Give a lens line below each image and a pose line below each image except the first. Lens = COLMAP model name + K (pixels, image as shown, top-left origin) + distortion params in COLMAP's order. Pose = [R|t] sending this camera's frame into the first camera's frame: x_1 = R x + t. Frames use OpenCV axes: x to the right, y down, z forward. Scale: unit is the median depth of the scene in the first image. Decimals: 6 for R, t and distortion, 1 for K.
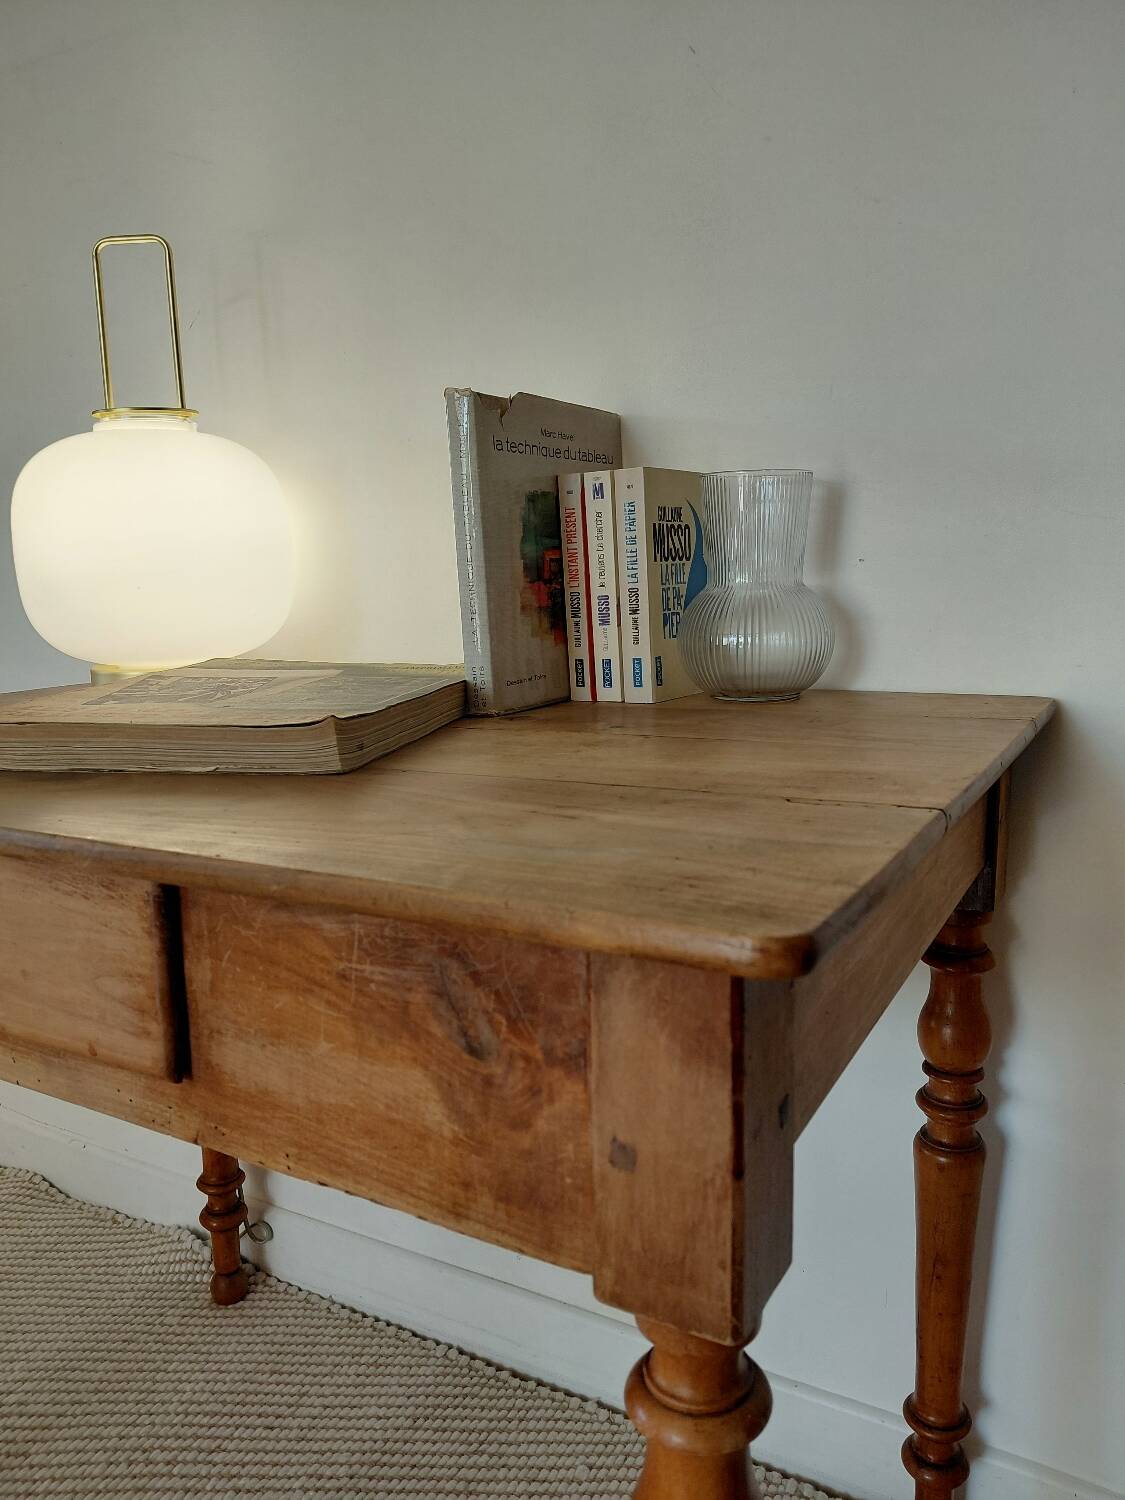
lens RADIAL K [[1095.6, 0, 561.9], [0, 1095.6, 745.3], [0, 0, 1]] dist [-0.007937, -0.014204]
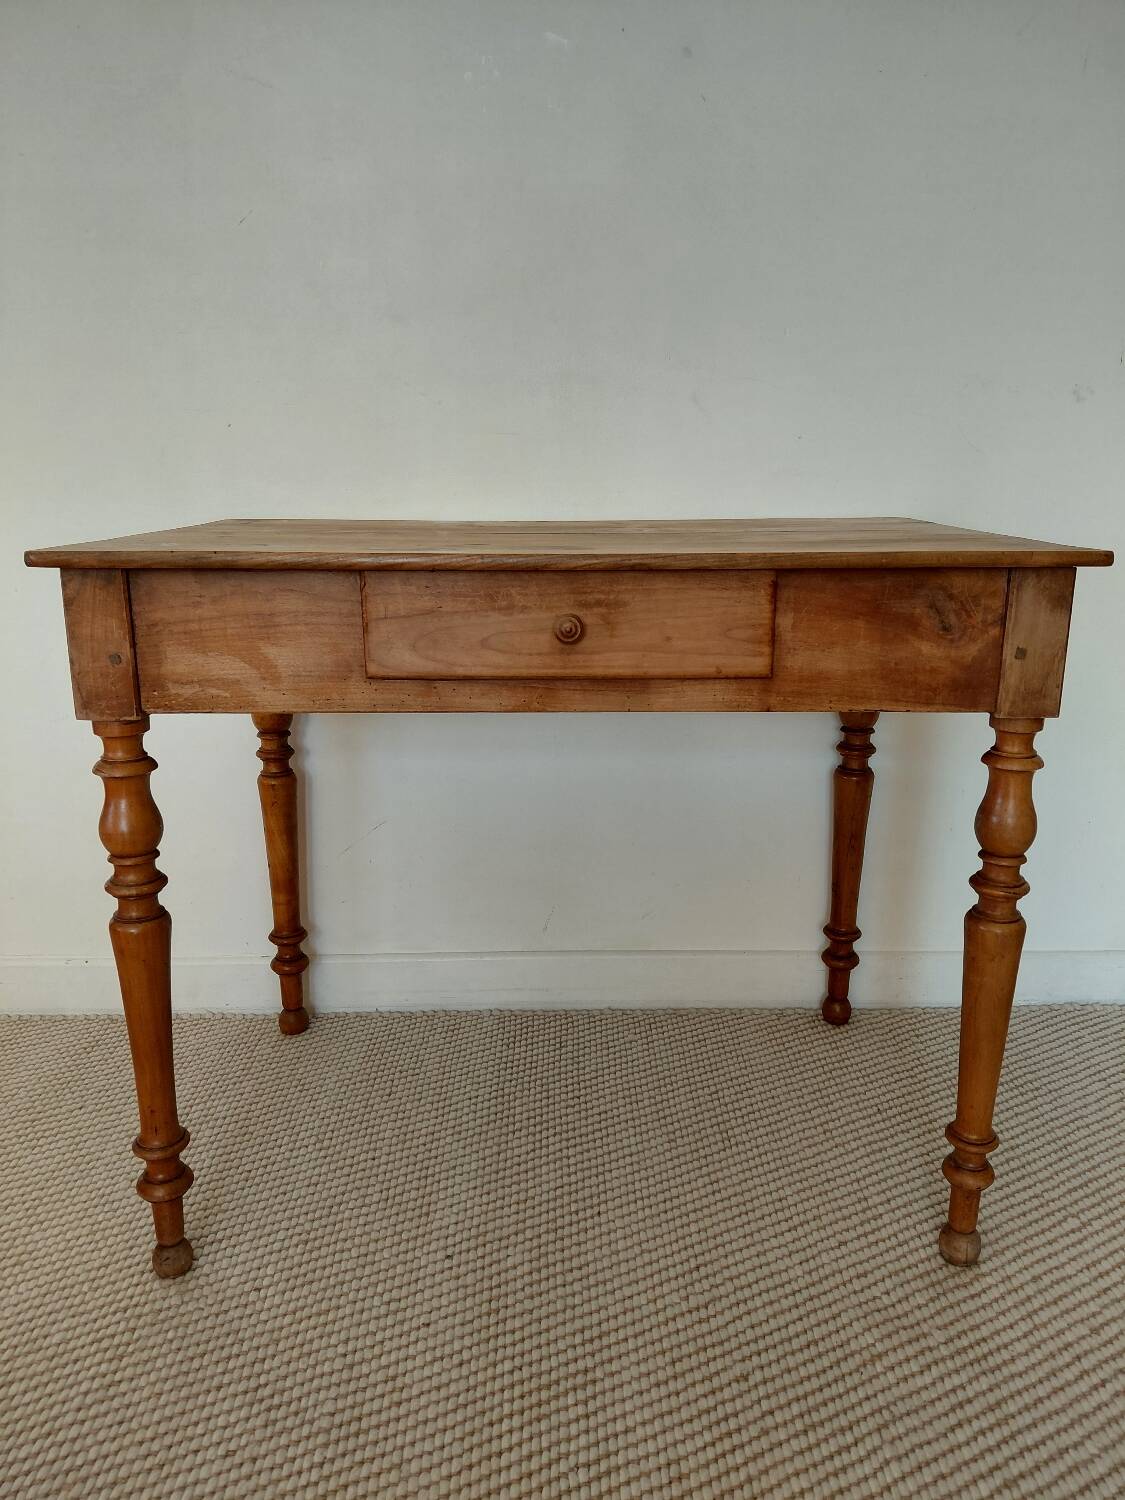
lens RADIAL K [[1090.0, 0, 576.6], [0, 1090.0, 744.3], [0, 0, 1]] dist [0.023611, -0.055272]
pose [[0.863847, -0.100266, 0.493676, -0.947842], [0.057841, 0.993252, 0.100520, 0.114256], [-0.500423, -0.058280, 0.863817, -0.333375]]
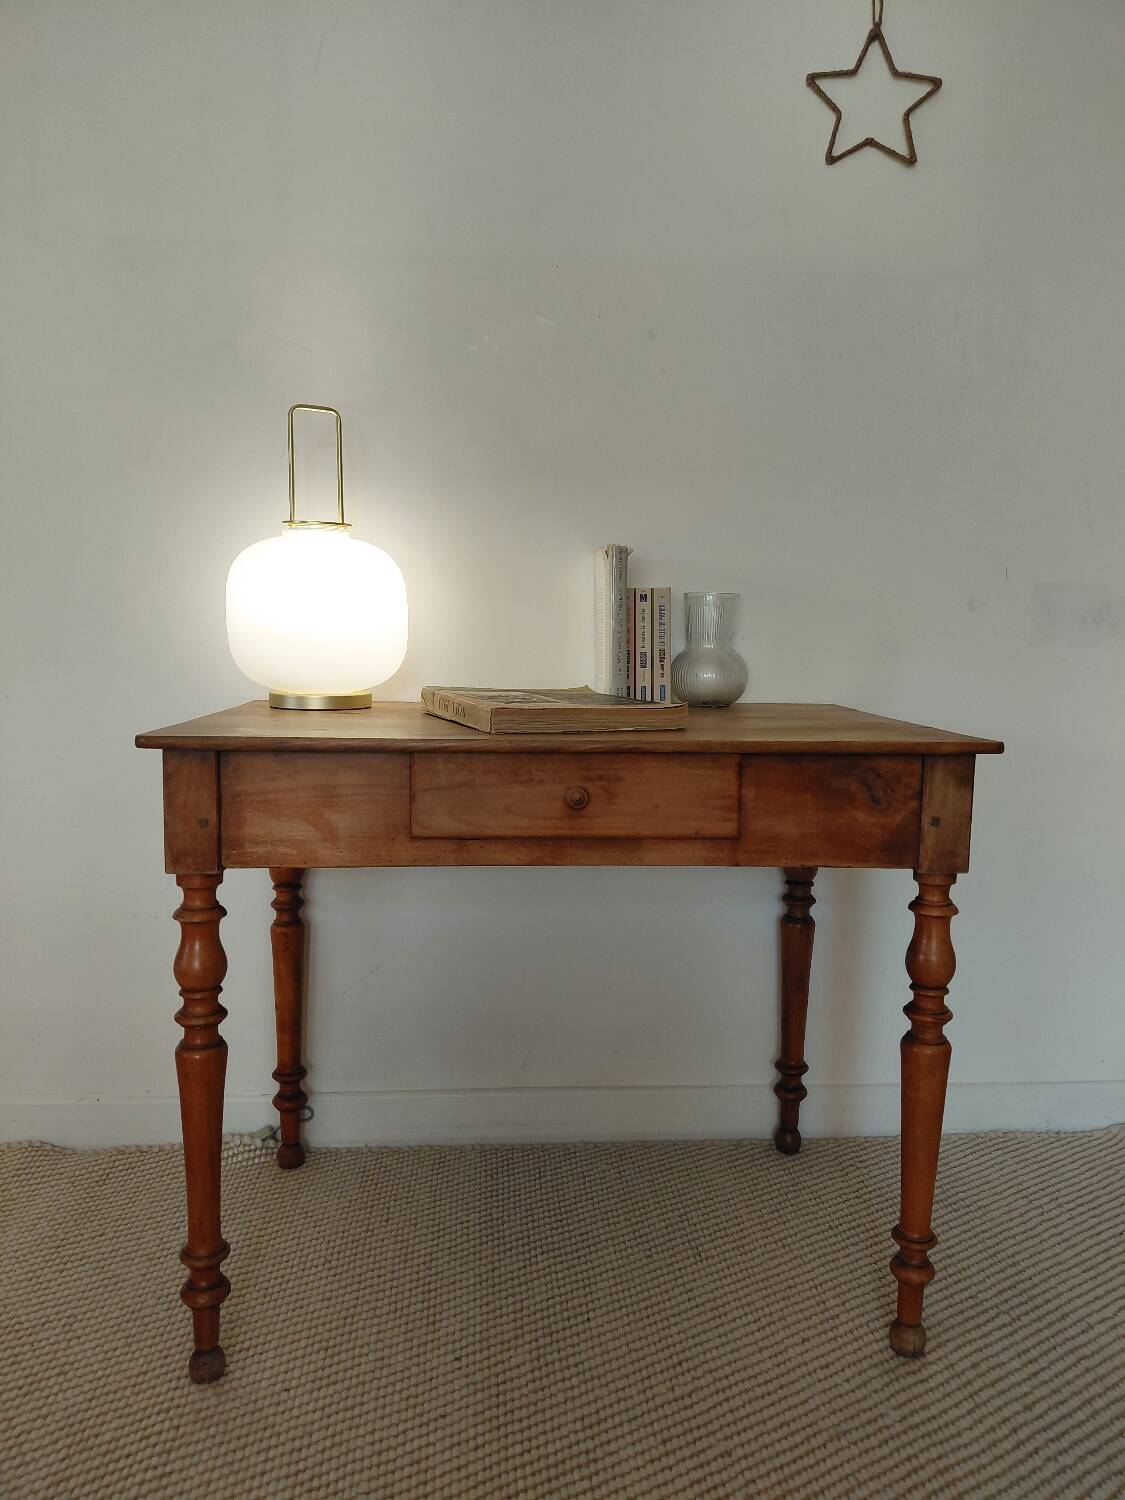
lens RADIAL K [[1089.9, 0, 560.0], [0, 1089.9, 744.6], [0, 0, 1]] dist [-0.038378, 0.031114]
pose [[0.837457, -0.021542, 0.546078, -1.156442], [0.052503, 0.997772, -0.041157, 0.095441], [-0.543975, 0.063138, 0.836723, -0.498541]]
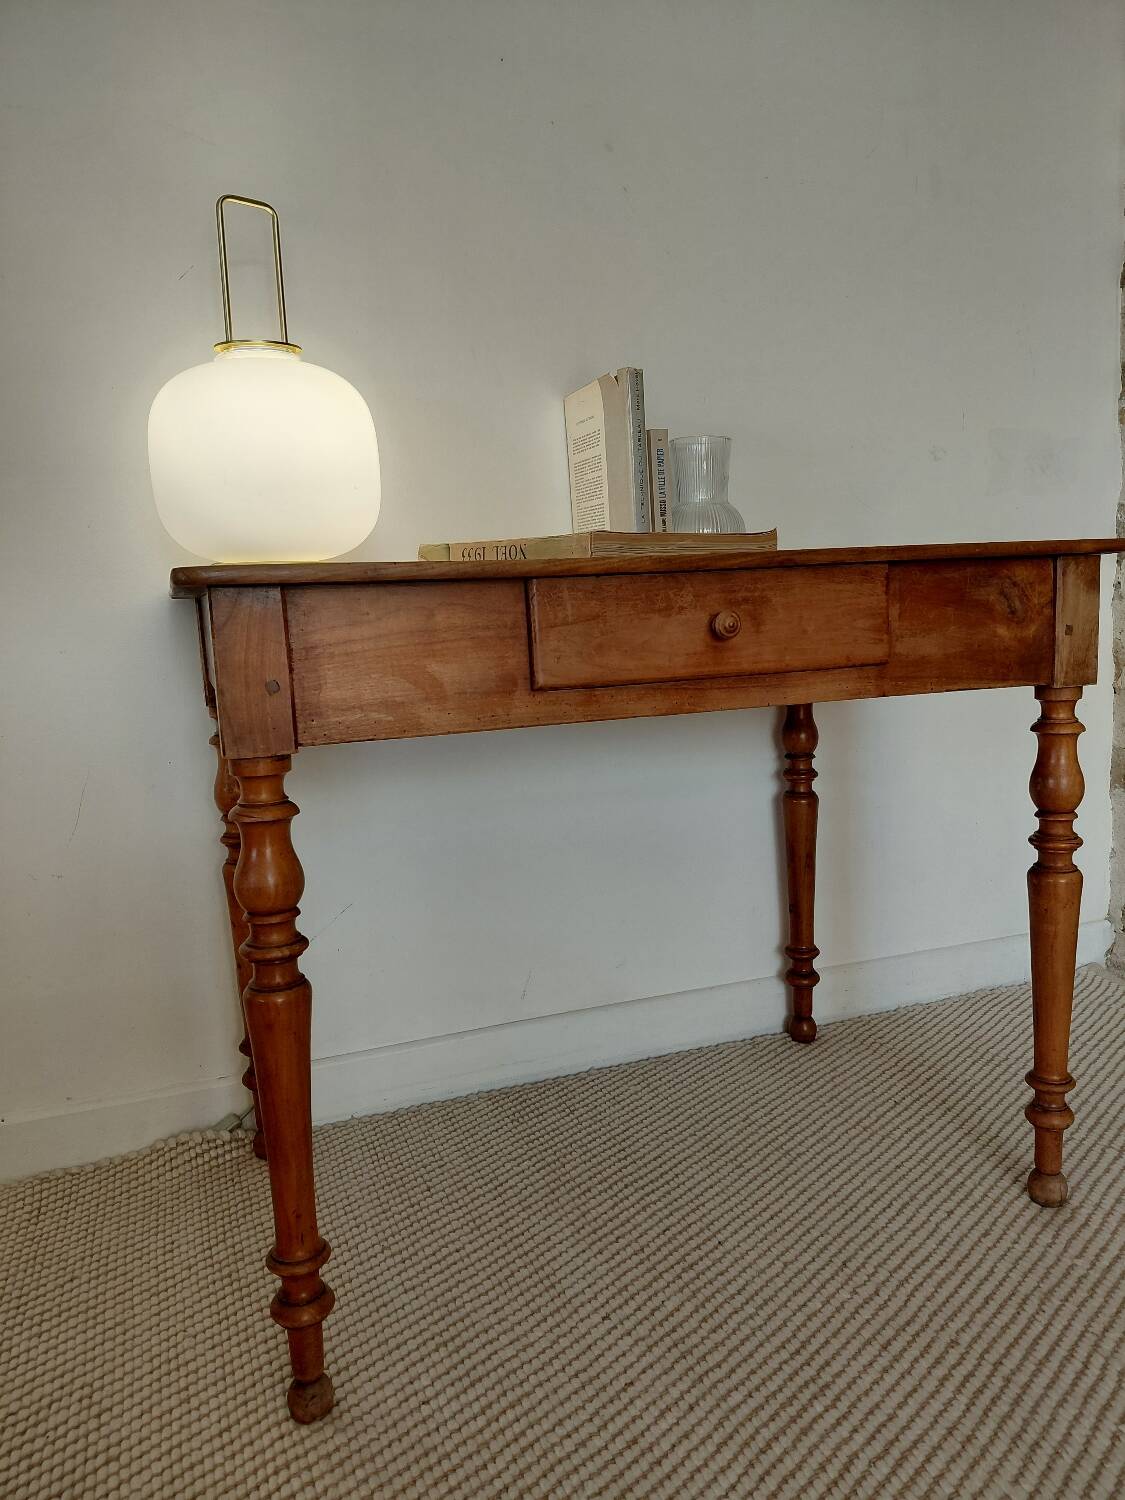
lens RADIAL K [[1096.5, 0, 578.2], [0, 1096.5, 750.9], [0, 0, 1]] dist [-0.002989, -0.007335]
pose [[0.654187, -0.111238, 0.748108, -1.376220], [0.145453, 0.989165, 0.019889, 0.193398], [-0.742214, 0.095804, 0.663279, -0.001443]]
